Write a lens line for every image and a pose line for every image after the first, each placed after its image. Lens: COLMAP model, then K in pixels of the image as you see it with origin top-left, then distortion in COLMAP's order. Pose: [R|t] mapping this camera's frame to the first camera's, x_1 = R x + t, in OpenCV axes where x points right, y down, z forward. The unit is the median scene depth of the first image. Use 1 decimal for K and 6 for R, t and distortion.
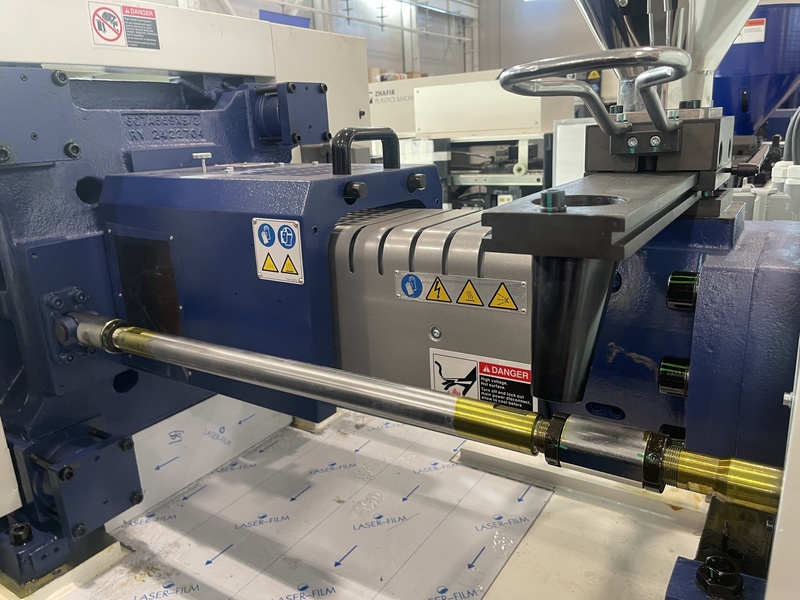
lens RADIAL K [[618.6, 0, 401.7], [0, 618.6, 293.1], [0, 0, 1]] dist [0.059980, -0.097371]
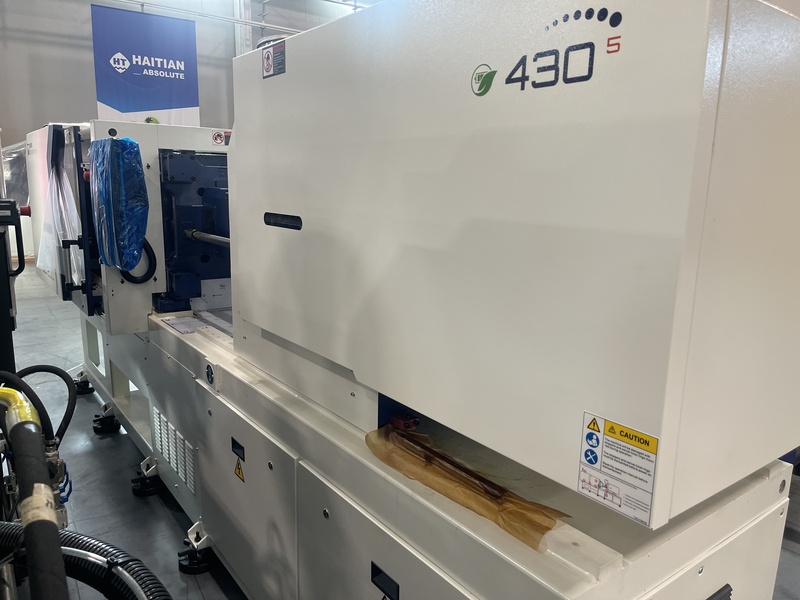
lens RADIAL K [[613.1, 0, 400.0], [0, 613.1, 300.0], [0, 0, 1]] dist [0.064921, -0.113902]
pose [[0.934921, 0.132940, -0.329012, 1.409691], [-0.153590, 0.987424, -0.037466, 0.308433], [0.319894, 0.085561, 0.943582, -1.433686]]
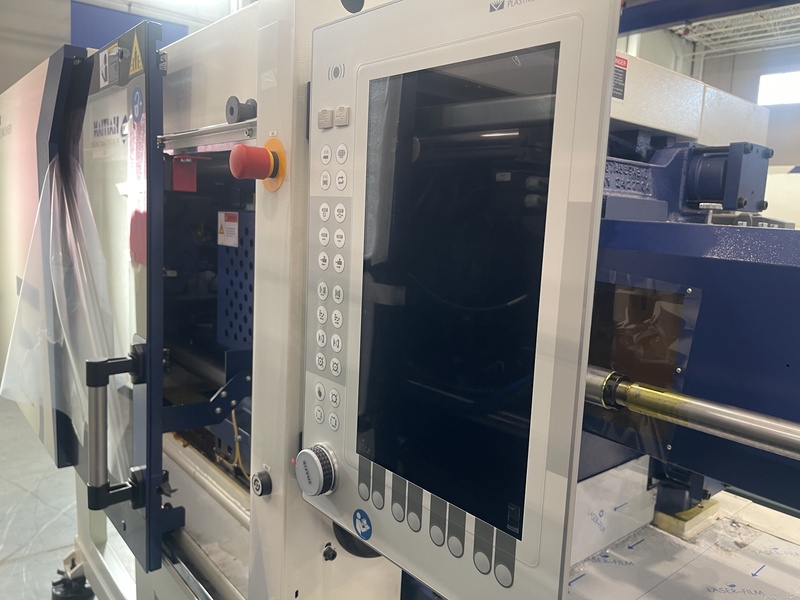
lens RADIAL K [[618.6, 0, 401.7], [0, 618.6, 293.1], [0, 0, 1]] dist [0.059980, -0.097371]
pose [[0.949107, 0.134876, -0.284613, -0.431960], [-0.170492, 0.979833, -0.104207, 0.066446], [0.264818, 0.147428, 0.952962, 0.038248]]
